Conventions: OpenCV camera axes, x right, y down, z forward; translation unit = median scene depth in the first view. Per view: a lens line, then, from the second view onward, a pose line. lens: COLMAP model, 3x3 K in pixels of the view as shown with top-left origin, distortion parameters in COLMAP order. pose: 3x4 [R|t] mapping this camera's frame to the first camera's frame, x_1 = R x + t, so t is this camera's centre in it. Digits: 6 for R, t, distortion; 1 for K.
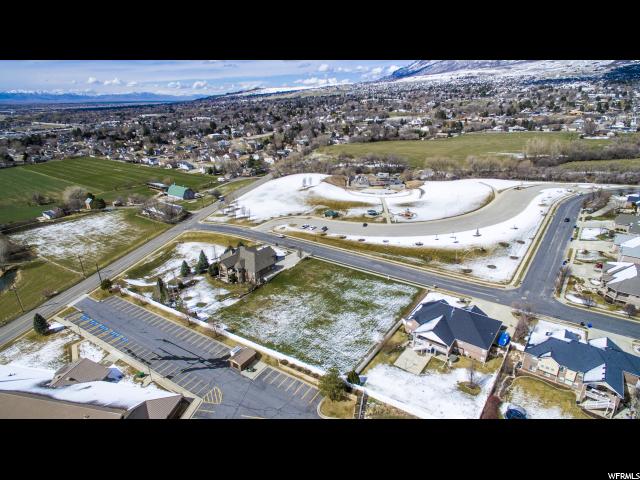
lens RADIAL K [[363.2, 0, 324.1], [0, 363.2, 241.2], [0, 0, 1]] dist [0.010205, -0.001002]
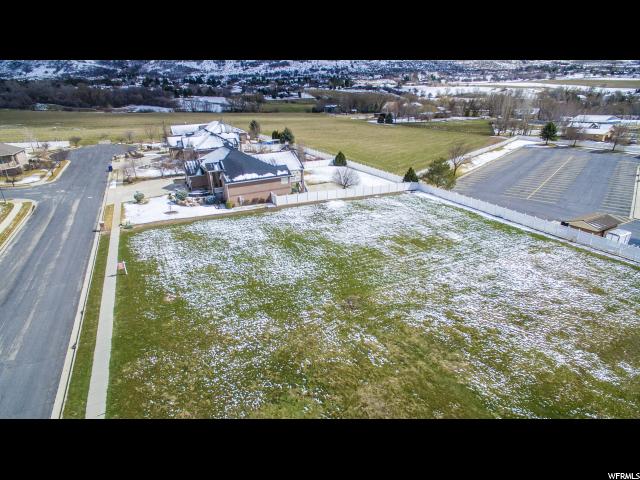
lens RADIAL K [[363.2, 0, 324.1], [0, 363.2, 241.2], [0, 0, 1]] dist [0.010205, -0.001002]
pose [[-0.888563, -0.128956, 0.440256, -0.083982], [0.213176, 0.733705, 0.645161, -0.064574], [-0.406215, 0.667118, -0.624454, 1.105074]]
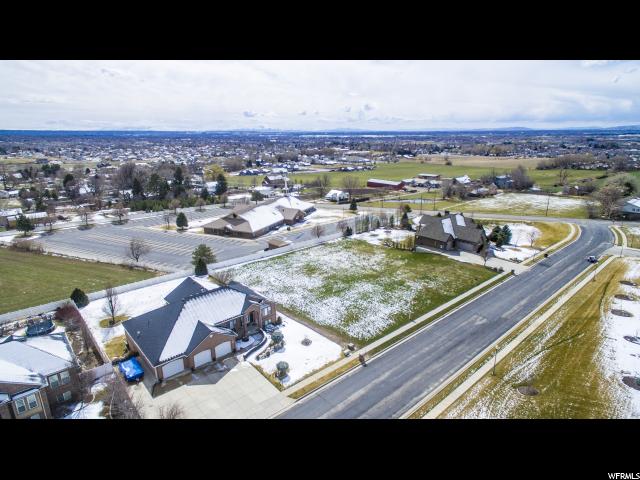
lens RADIAL K [[363.2, 0, 324.1], [0, 363.2, 241.2], [0, 0, 1]] dist [0.010205, -0.001002]
pose [[-0.192898, 0.297537, -0.935020, 0.634841], [-0.353906, 0.867678, 0.349120, -0.117730], [0.915173, 0.398253, -0.062073, 0.887649]]
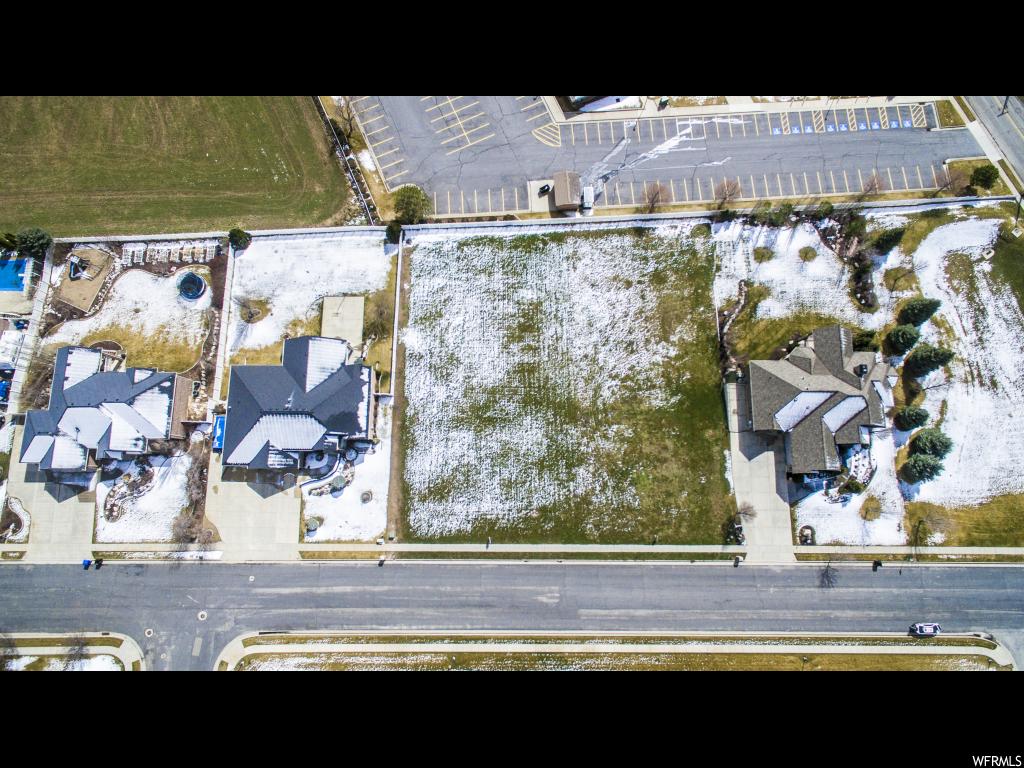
lens RADIAL K [[581.1, 0, 518.5], [0, 581.1, 386.0], [0, 0, 1]] dist [0.010205, -0.001002]
pose [[-0.804470, 0.587943, -0.084561, 0.104026], [-0.201298, -0.135913, 0.970055, -0.533305], [0.558844, 0.797402, 0.227690, 0.729513]]
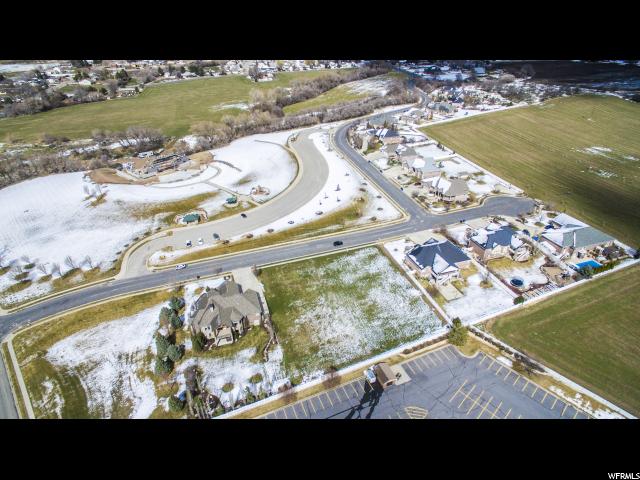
lens RADIAL K [[365.4, 0, 322.4], [0, 365.4, 237.2], [0, 0, 1]] dist [0.005621, 0.000525]
pose [[0.567197, -0.407762, 0.715554, -0.669134], [0.299823, 0.911446, 0.281732, -0.281581], [-0.767069, 0.054742, 0.639225, 0.329381]]
